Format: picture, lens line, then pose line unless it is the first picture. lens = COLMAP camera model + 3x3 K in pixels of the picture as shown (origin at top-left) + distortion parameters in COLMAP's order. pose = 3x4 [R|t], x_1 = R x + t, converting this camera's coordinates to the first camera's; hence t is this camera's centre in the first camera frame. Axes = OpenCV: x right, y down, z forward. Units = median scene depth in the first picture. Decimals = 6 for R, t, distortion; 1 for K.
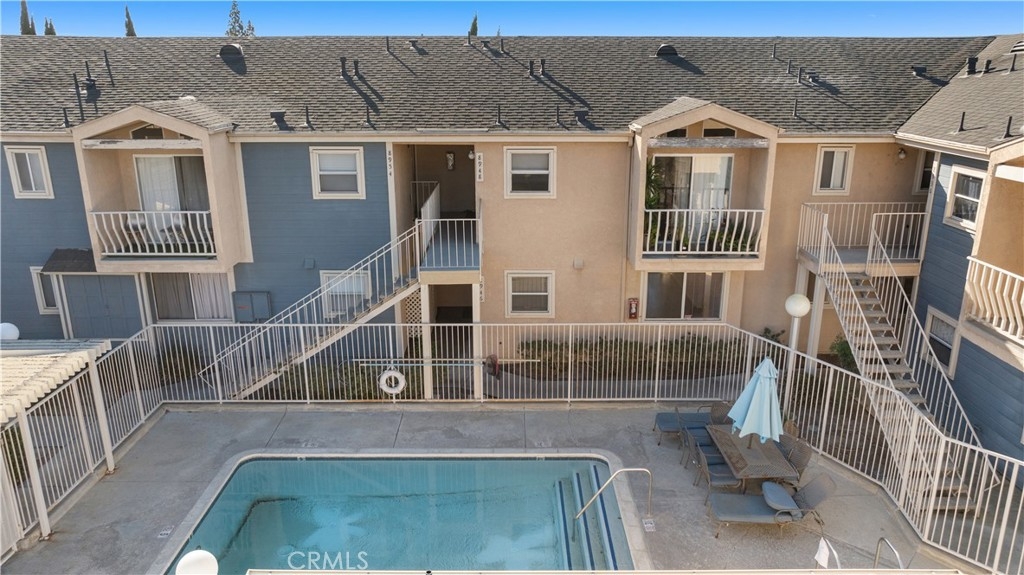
lens RADIAL K [[726.3, 0, 513.7], [0, 726.3, 287.9], [0, 0, 1]] dist [0.002440, 0.000272]
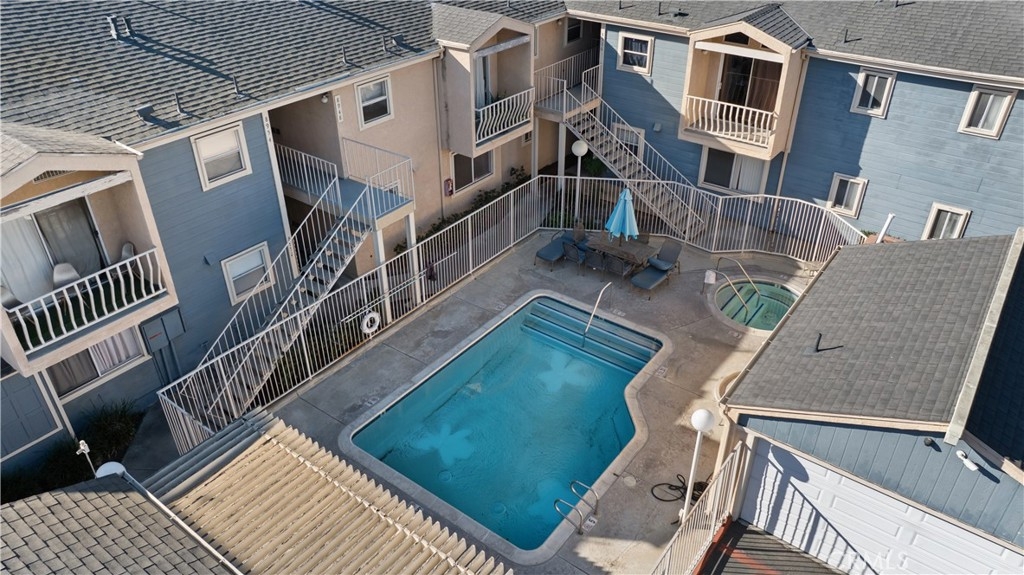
lens RADIAL K [[726.3, 0, 511.1], [0, 726.3, 288.6], [0, 0, 1]] dist [0.002440, 0.000272]
pose [[0.604647, -0.431585, 0.669430, -0.763027], [0.236104, 0.899816, 0.366861, -0.277294], [-0.760695, -0.063766, 0.645970, 0.118668]]
